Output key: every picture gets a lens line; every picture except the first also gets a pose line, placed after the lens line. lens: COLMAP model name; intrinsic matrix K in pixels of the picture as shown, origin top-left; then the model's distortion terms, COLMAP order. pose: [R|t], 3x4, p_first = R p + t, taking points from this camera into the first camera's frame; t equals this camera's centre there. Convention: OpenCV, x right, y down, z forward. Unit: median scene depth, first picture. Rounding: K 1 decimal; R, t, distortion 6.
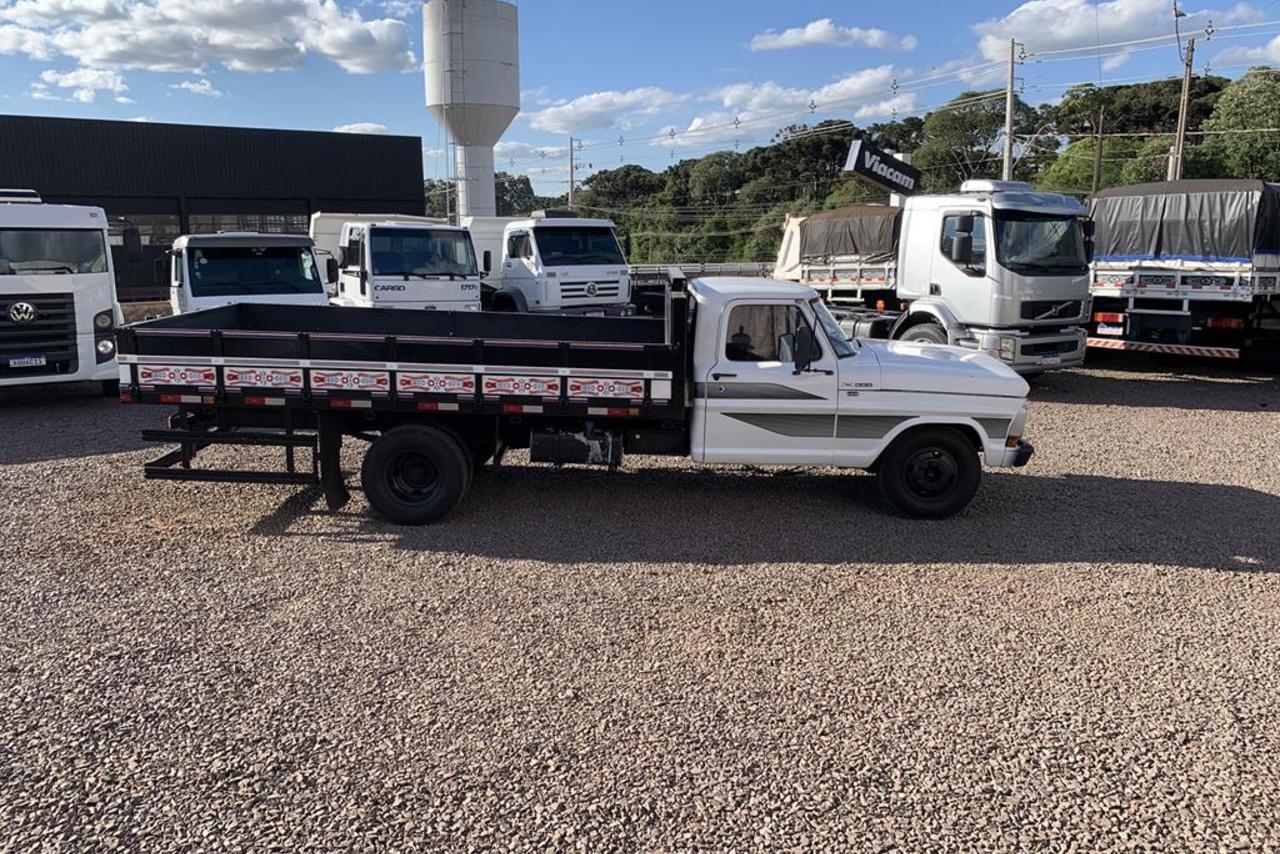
lens RADIAL K [[943.4, 0, 640.0], [0, 943.4, 427.0], [0, 0, 1]] dist [-0.001833, -0.001171]
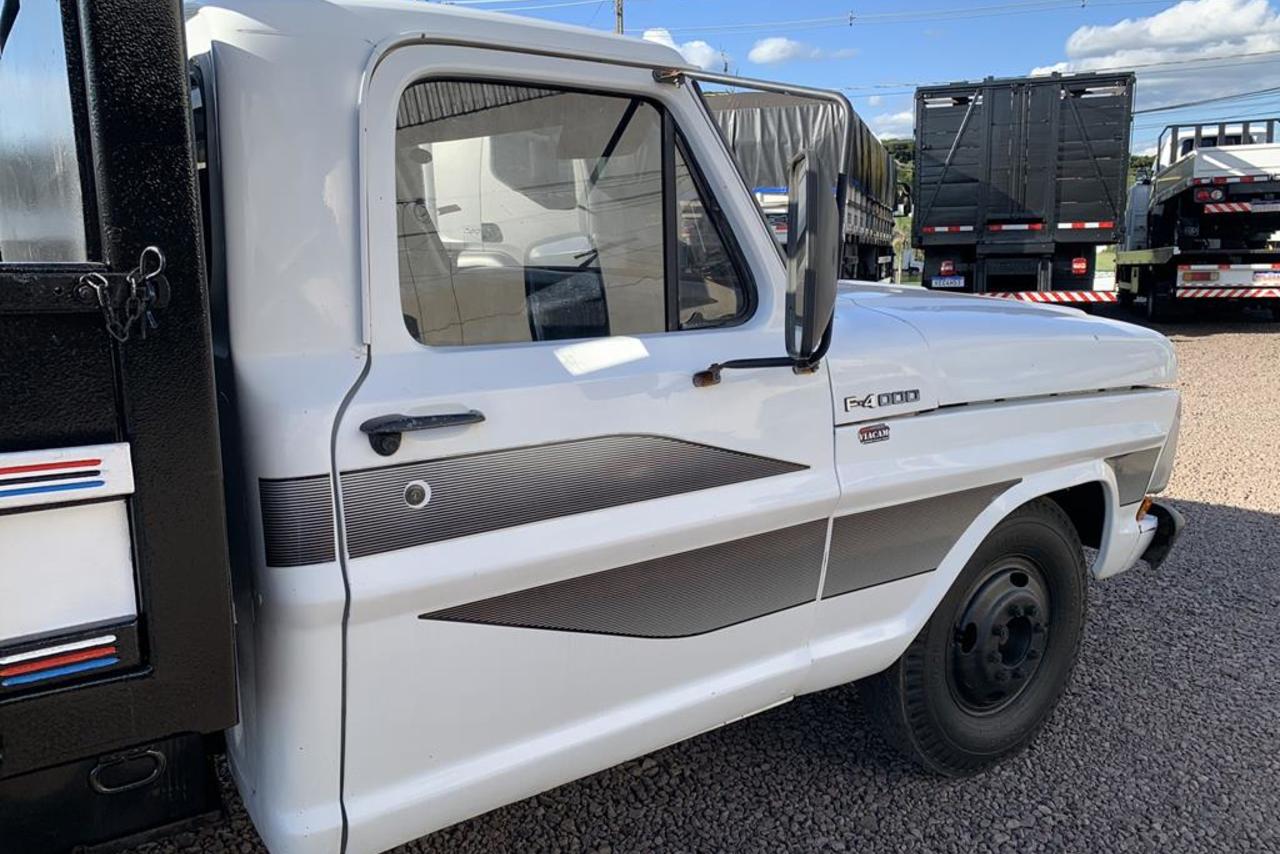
lens RADIAL K [[983.1, 0, 638.7], [0, 983.1, 411.1], [0, 0, 1]] dist [0.099320, 0.000049]
pose [[0.817995, -0.113570, 0.563903, 0.009918], [0.123708, 0.992110, 0.020360, -0.055558], [-0.561765, 0.053105, 0.825590, 0.797136]]
